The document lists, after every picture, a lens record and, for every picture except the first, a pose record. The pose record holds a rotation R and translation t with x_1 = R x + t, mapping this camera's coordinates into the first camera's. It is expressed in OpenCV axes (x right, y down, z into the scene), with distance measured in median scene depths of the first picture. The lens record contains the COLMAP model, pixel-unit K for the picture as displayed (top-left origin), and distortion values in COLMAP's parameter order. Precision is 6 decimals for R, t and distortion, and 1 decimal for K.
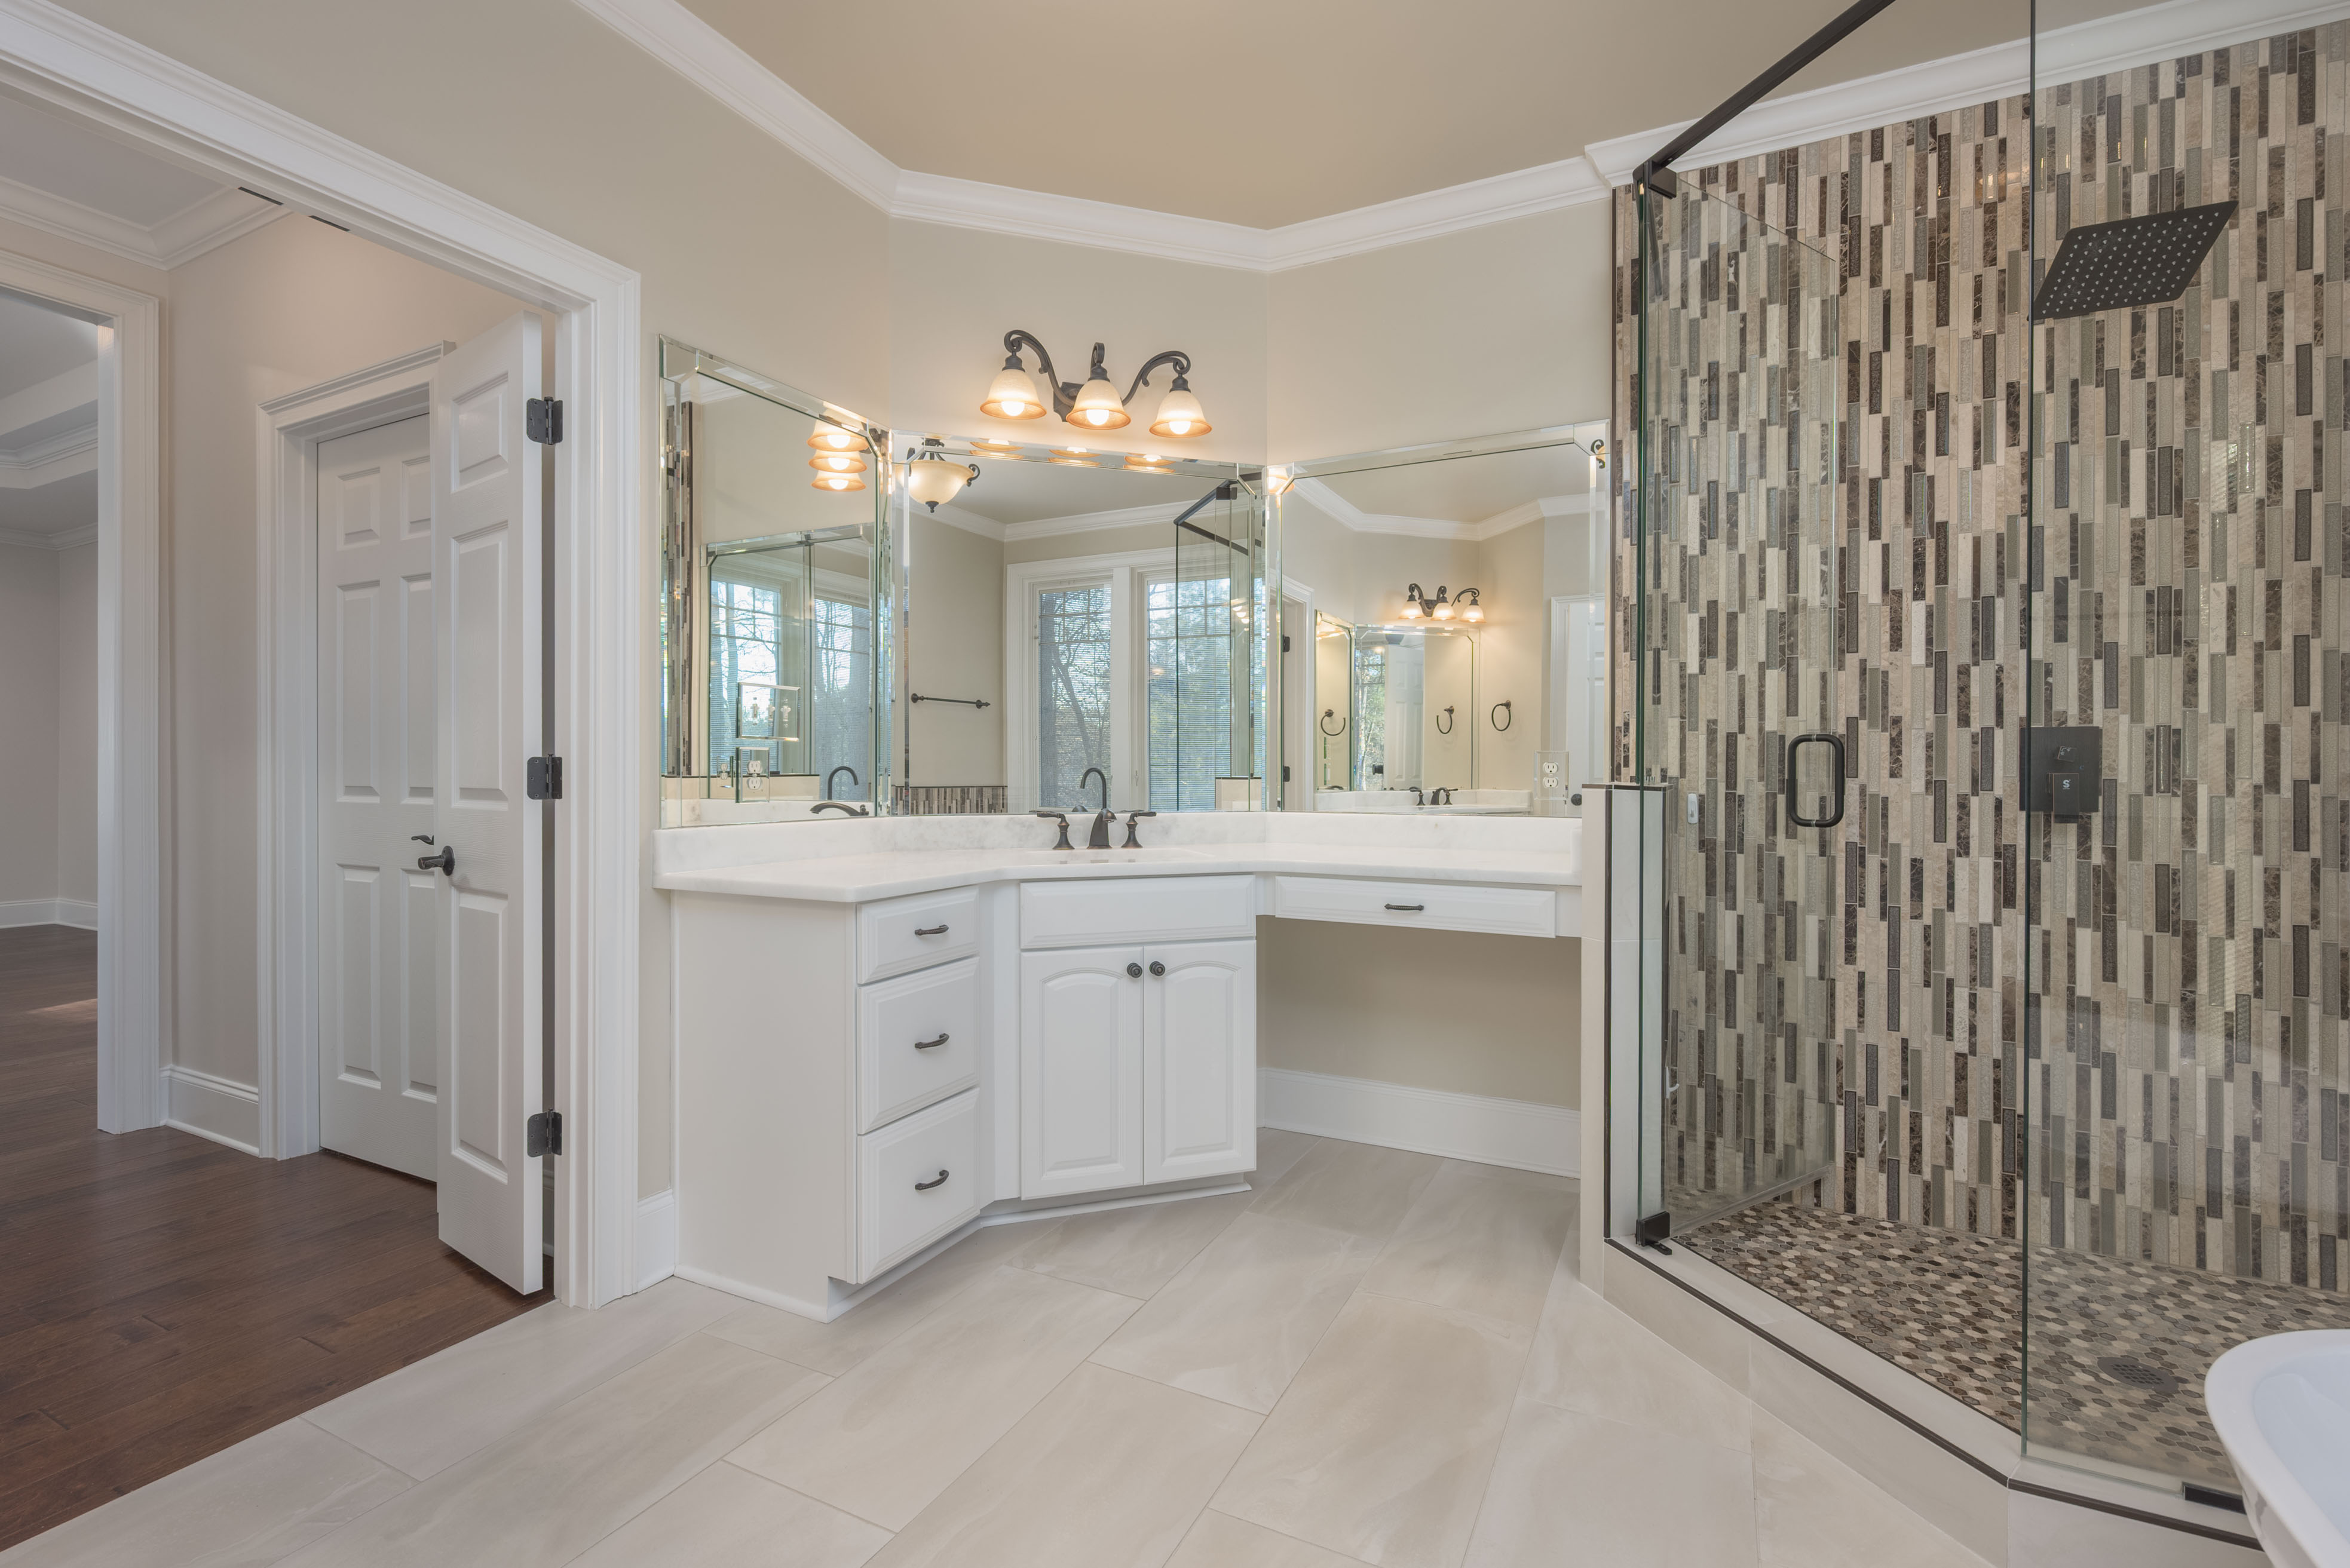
lens RADIAL K [[1044.3, 0, 1173.0], [0, 1044.3, 785.1], [0, 0, 1]] dist [0.001507, 0.000022]
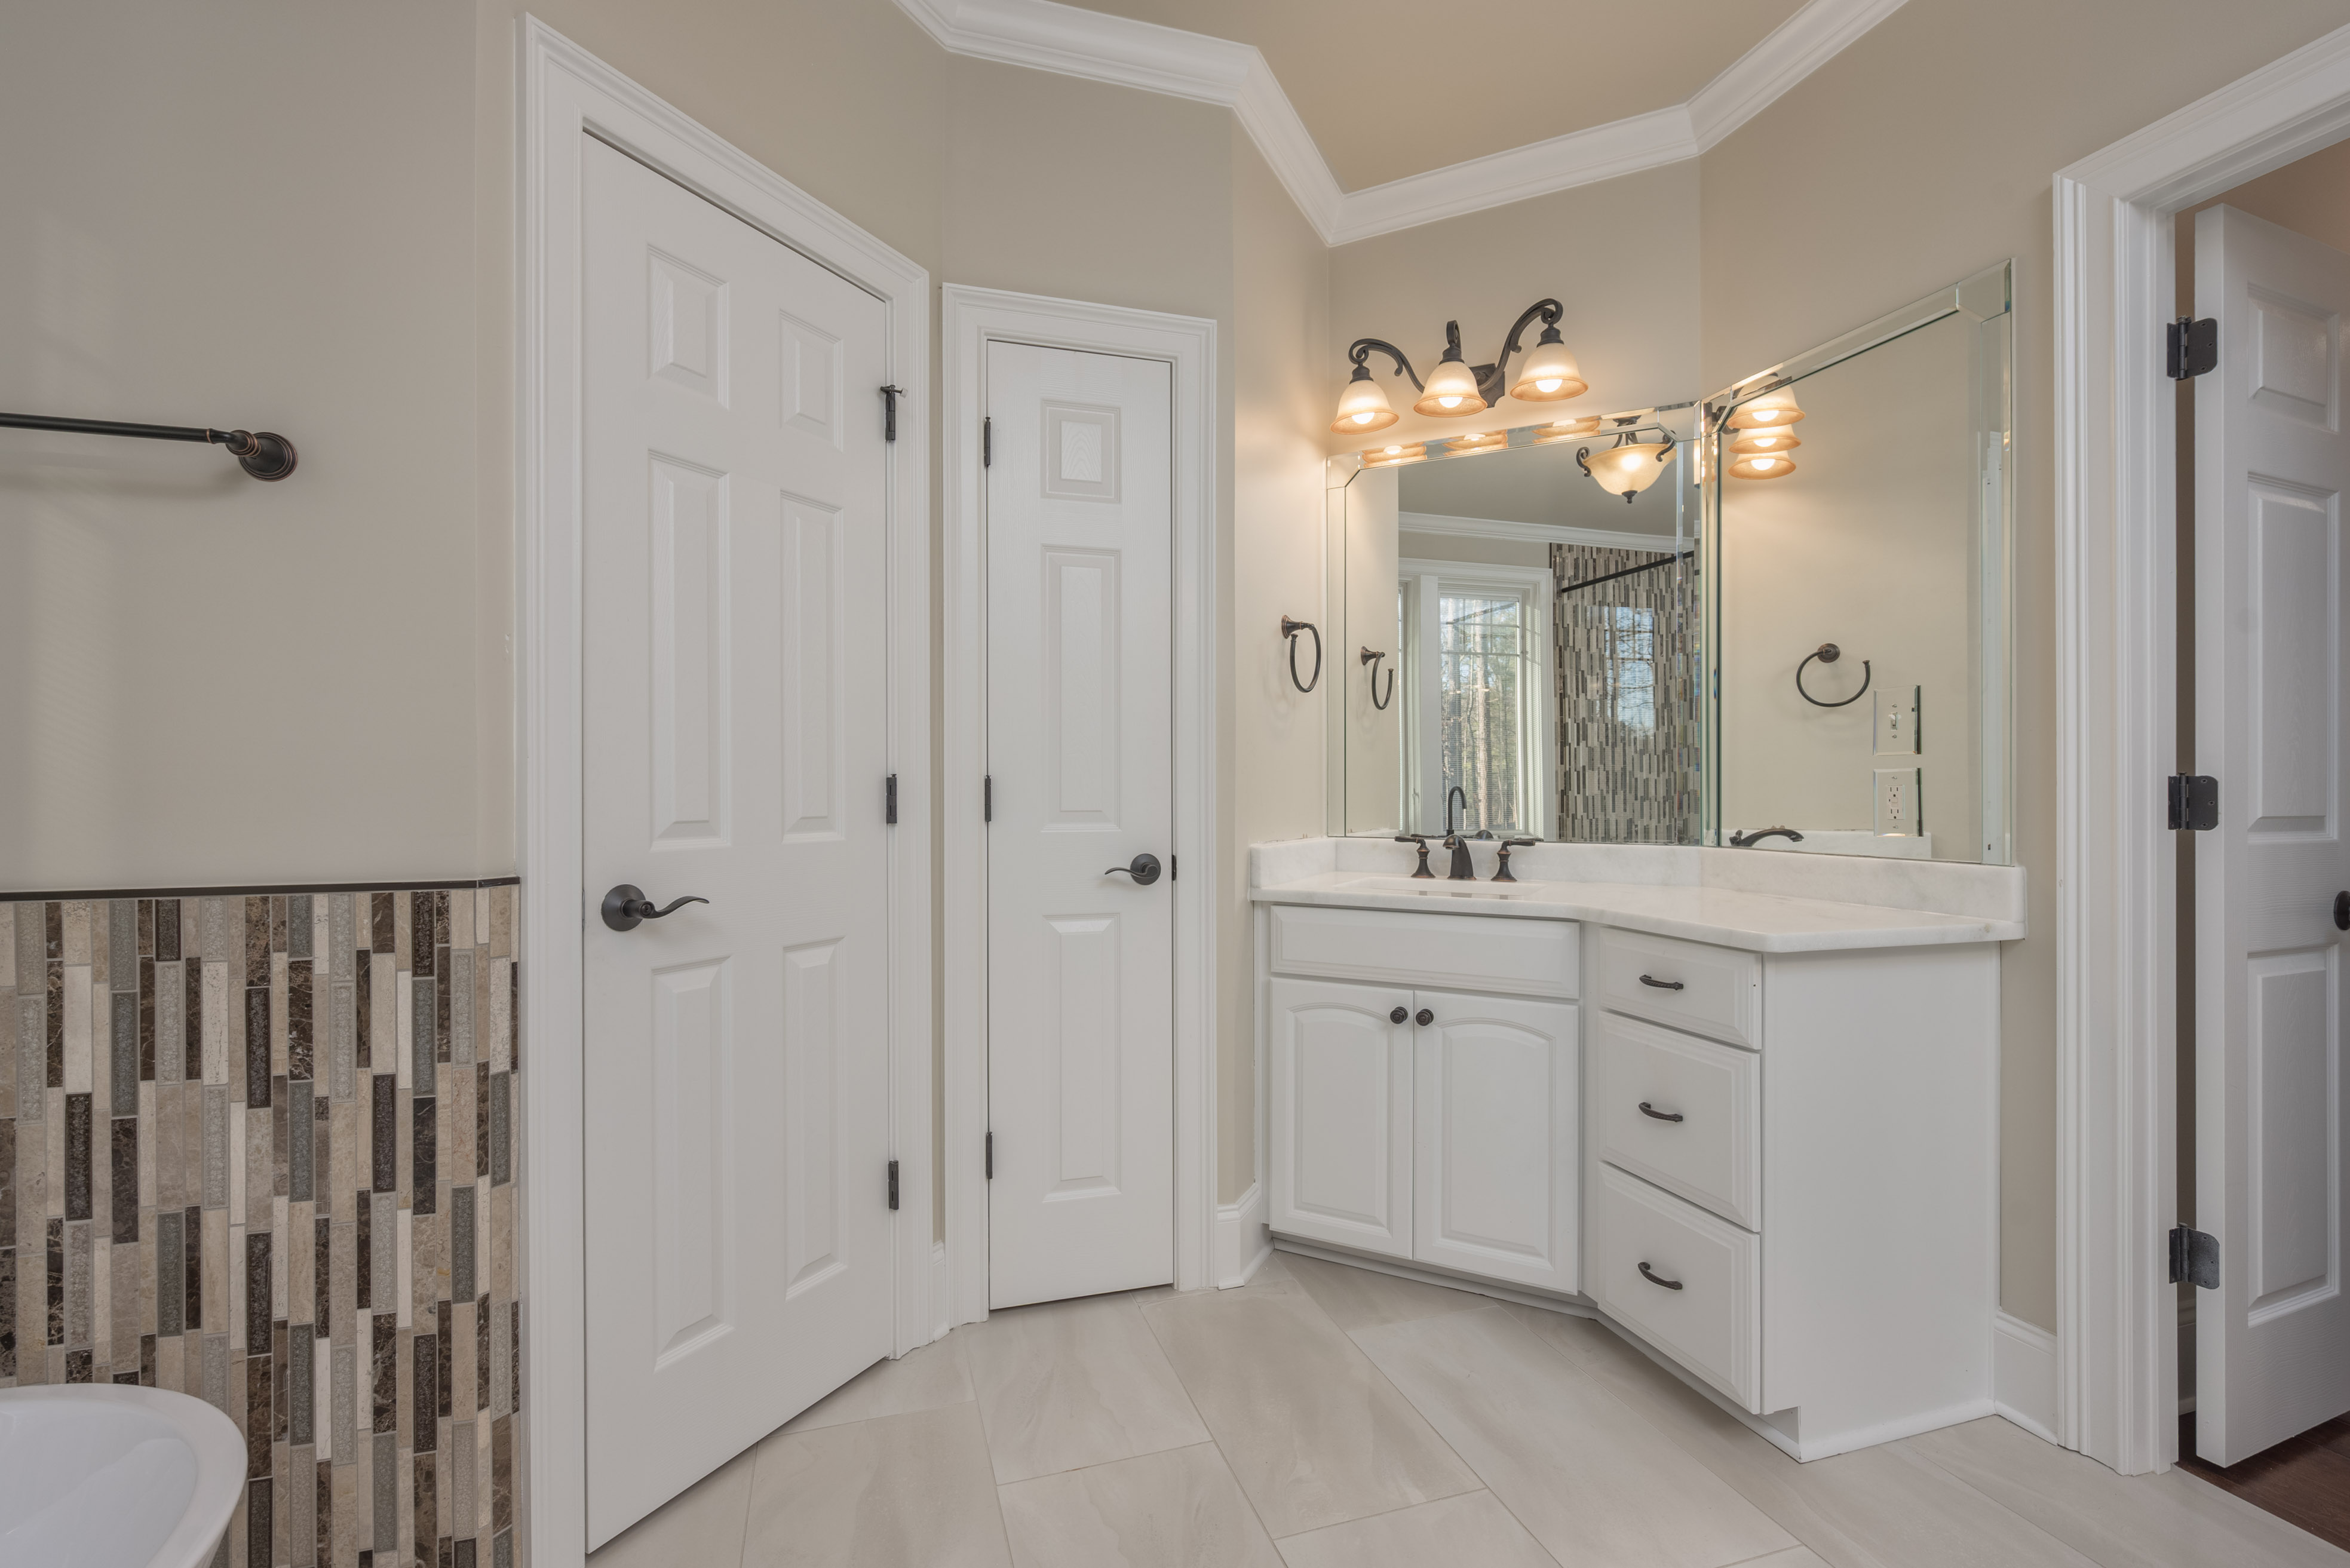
lens RADIAL K [[1044.5, 0, 1165.7], [0, 1044.5, 780.0], [0, 0, 1]] dist [0.001507, 0.000022]
pose [[0.683200, -0.007900, -0.730189, 0.413213], [-0.010328, 0.999737, -0.020480, -0.003527], [0.730159, 0.021533, 0.682938, 0.202335]]
